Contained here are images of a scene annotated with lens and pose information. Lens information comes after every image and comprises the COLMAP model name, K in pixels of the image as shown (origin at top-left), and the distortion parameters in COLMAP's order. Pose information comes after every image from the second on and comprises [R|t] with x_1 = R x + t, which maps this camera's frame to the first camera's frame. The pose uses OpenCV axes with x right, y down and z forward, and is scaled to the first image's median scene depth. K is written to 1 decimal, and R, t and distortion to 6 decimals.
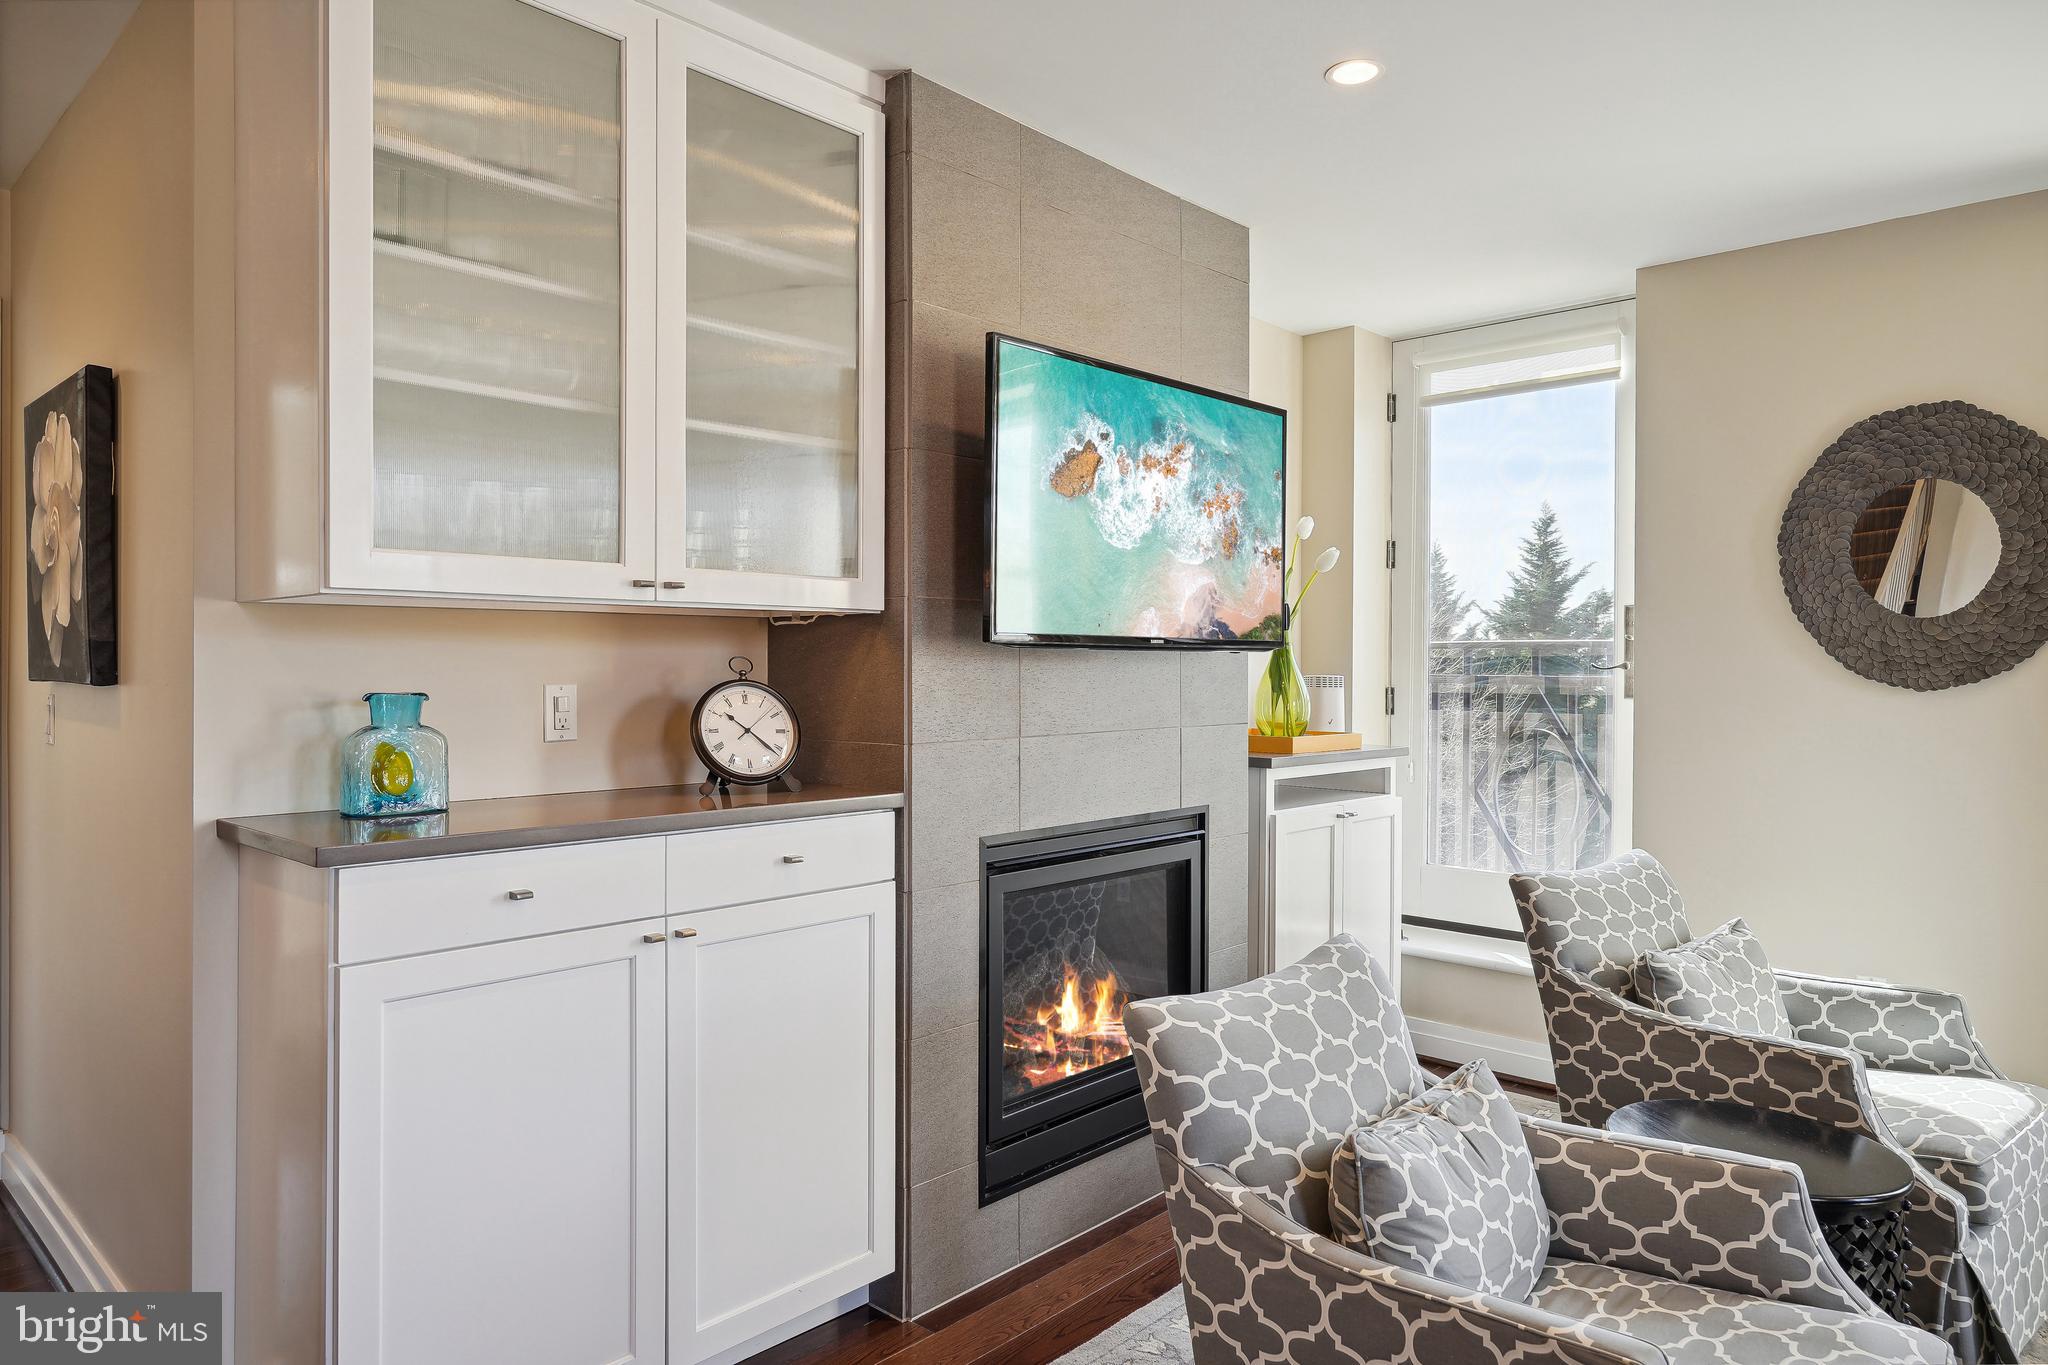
lens RADIAL K [[1256.2, 0, 1032.0], [0, 1256.2, 669.6], [0, 0, 1]] dist [-0.004736, -0.002719]
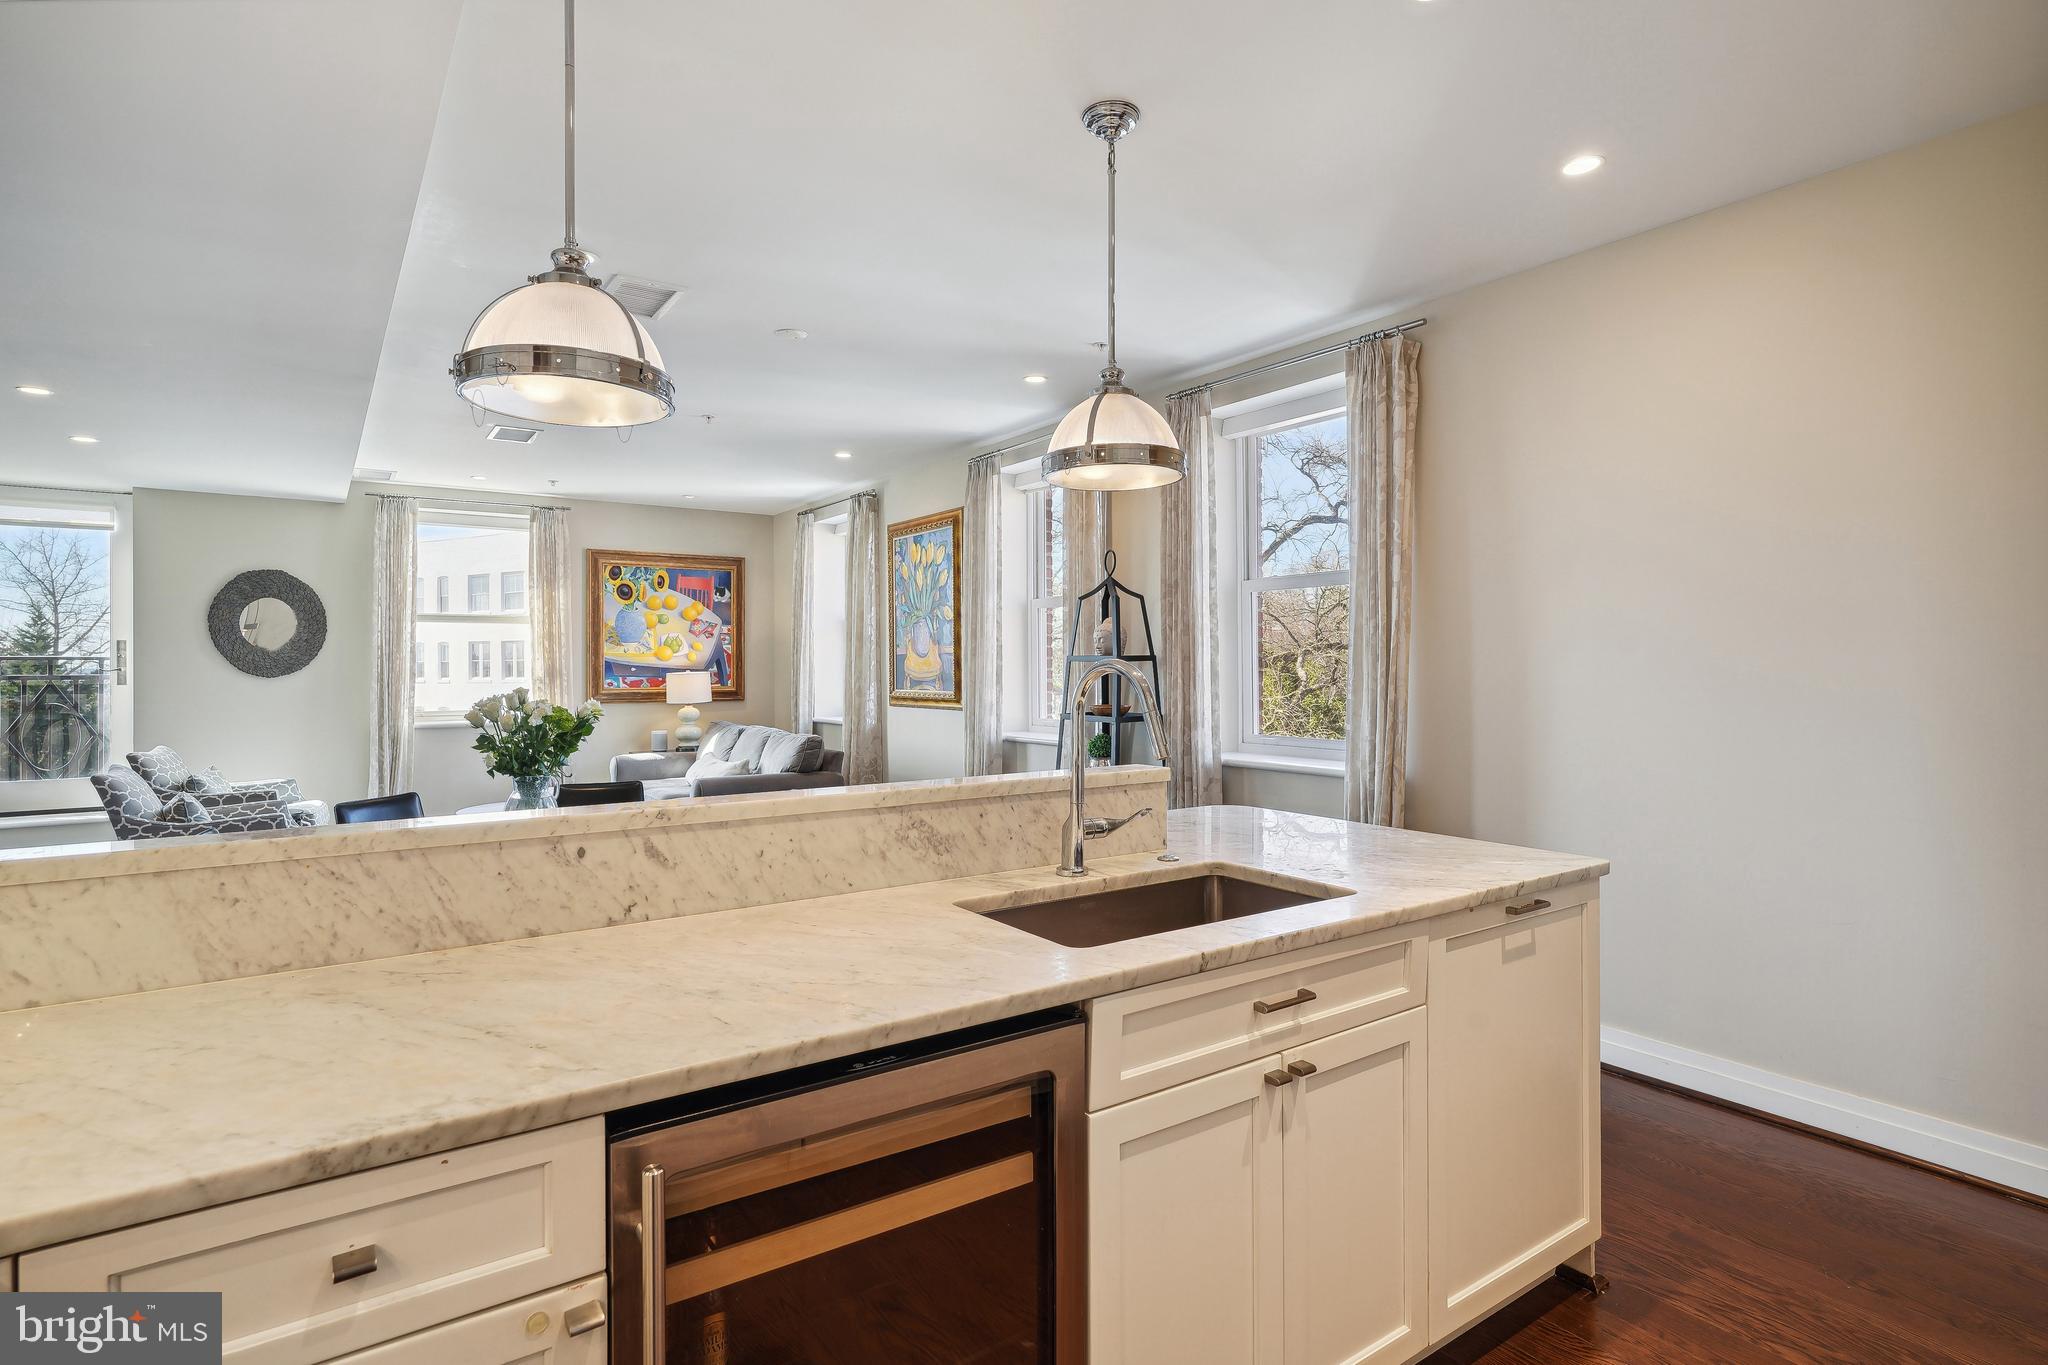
lens RADIAL K [[1031.8, 0, 1018.2], [0, 1031.8, 668.9], [0, 0, 1]] dist [-0.006409, 0.004652]
pose [[0.218462, -0.008674, 0.975807, -1.329135], [0.009699, 0.999930, 0.006717, -0.000769], [-0.975797, 0.007997, 0.218531, -1.272151]]
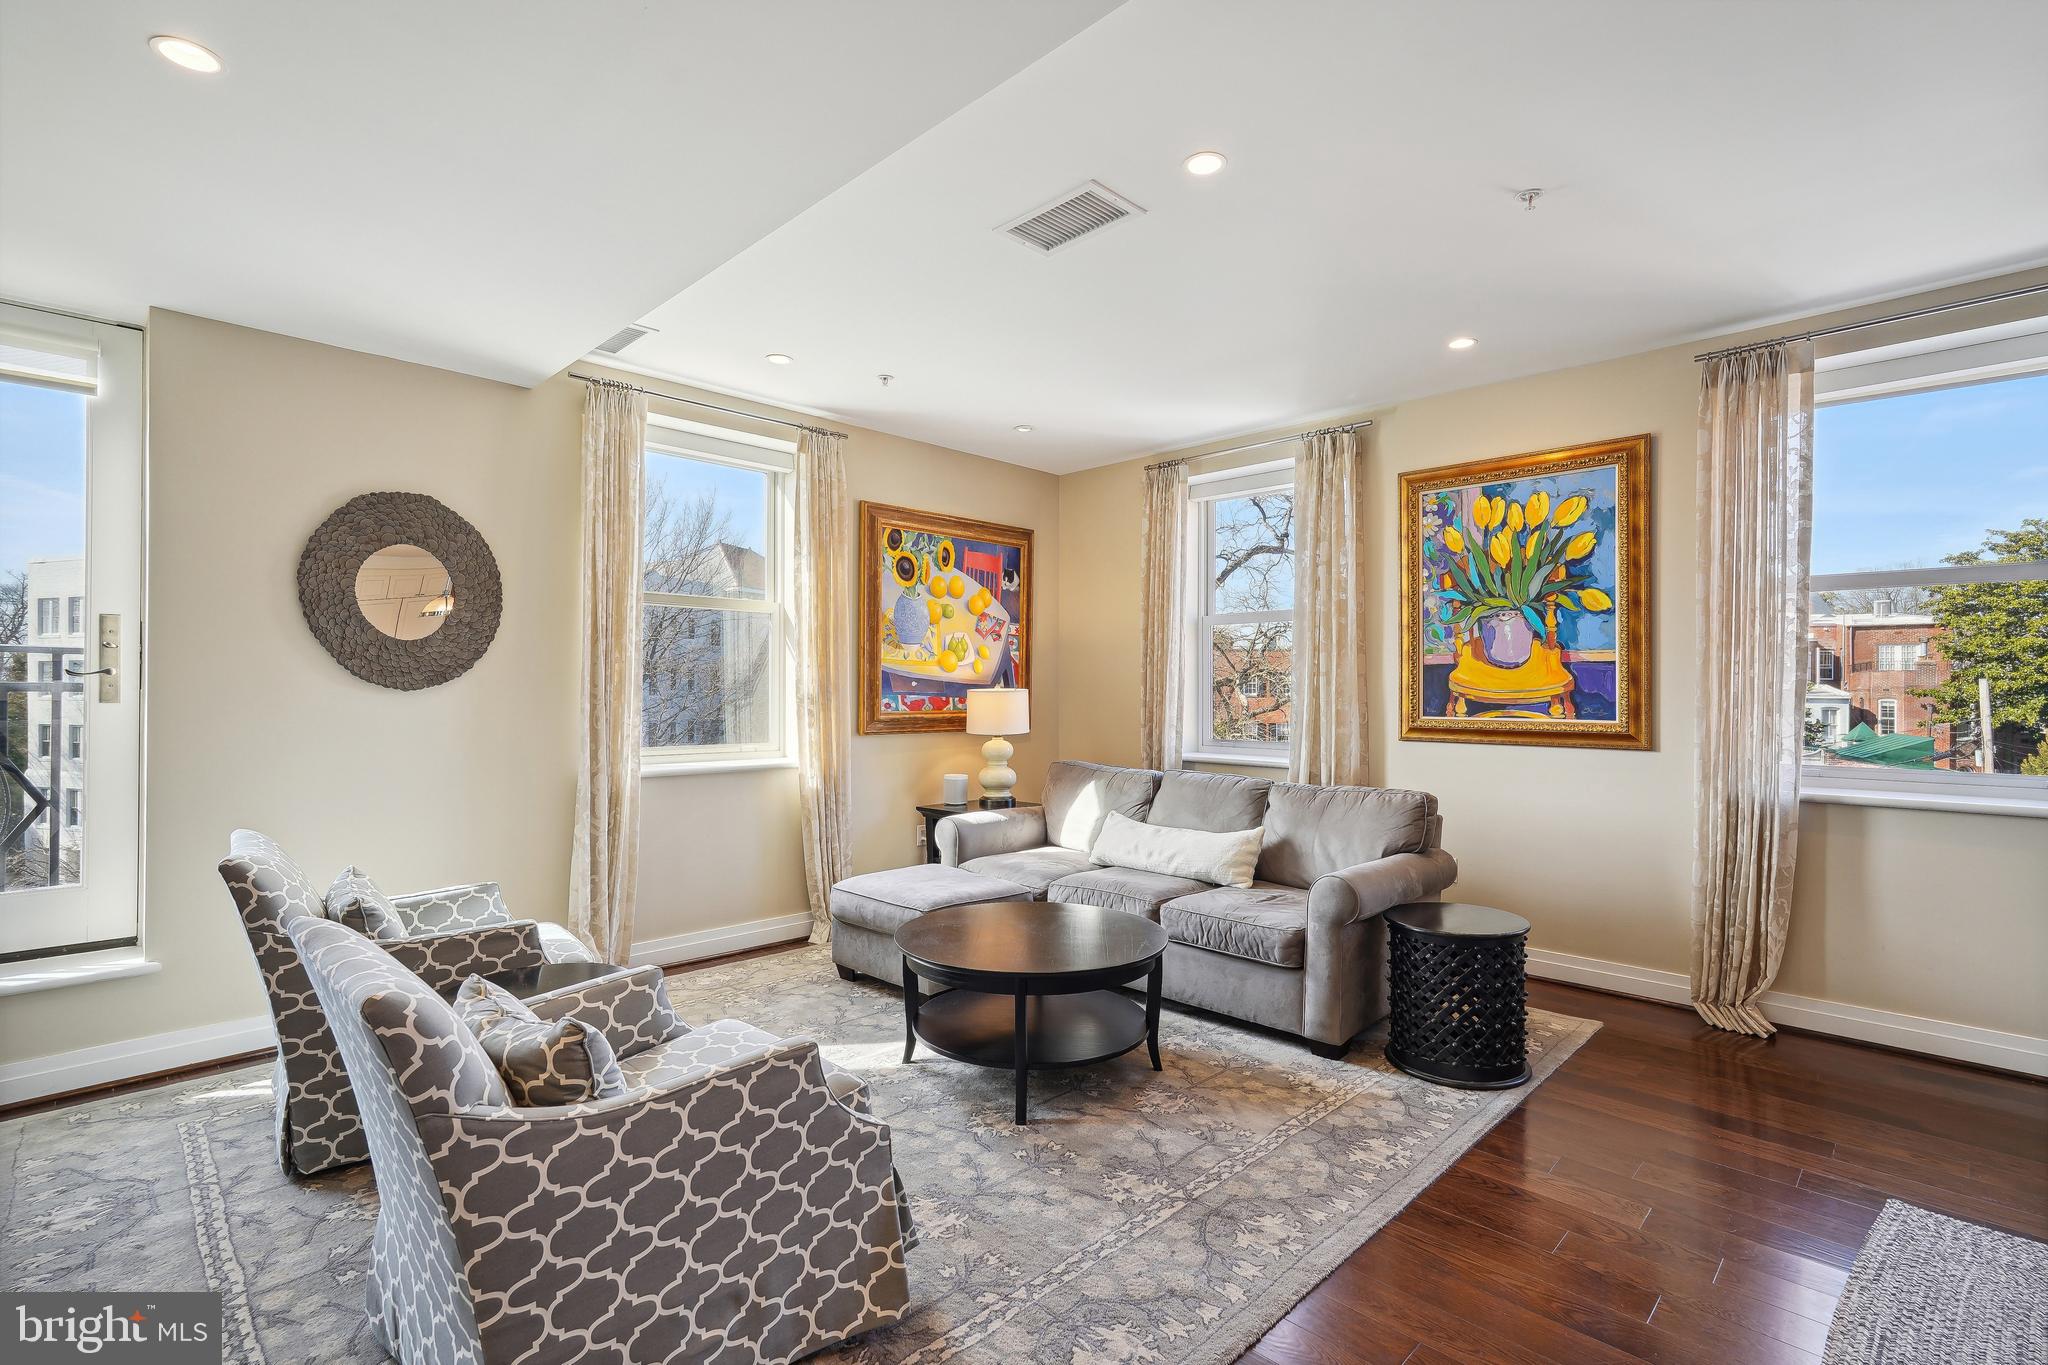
lens RADIAL K [[950.7, 0, 1016.8], [0, 950.7, 681.9], [0, 0, 1]] dist [-0.013263, 0.005689]
pose [[0.039920, 0.004306, 0.999194, -0.435387], [0.000287, 0.999991, -0.004321, 0.014550], [-0.999203, 0.000459, 0.039919, 0.310773]]
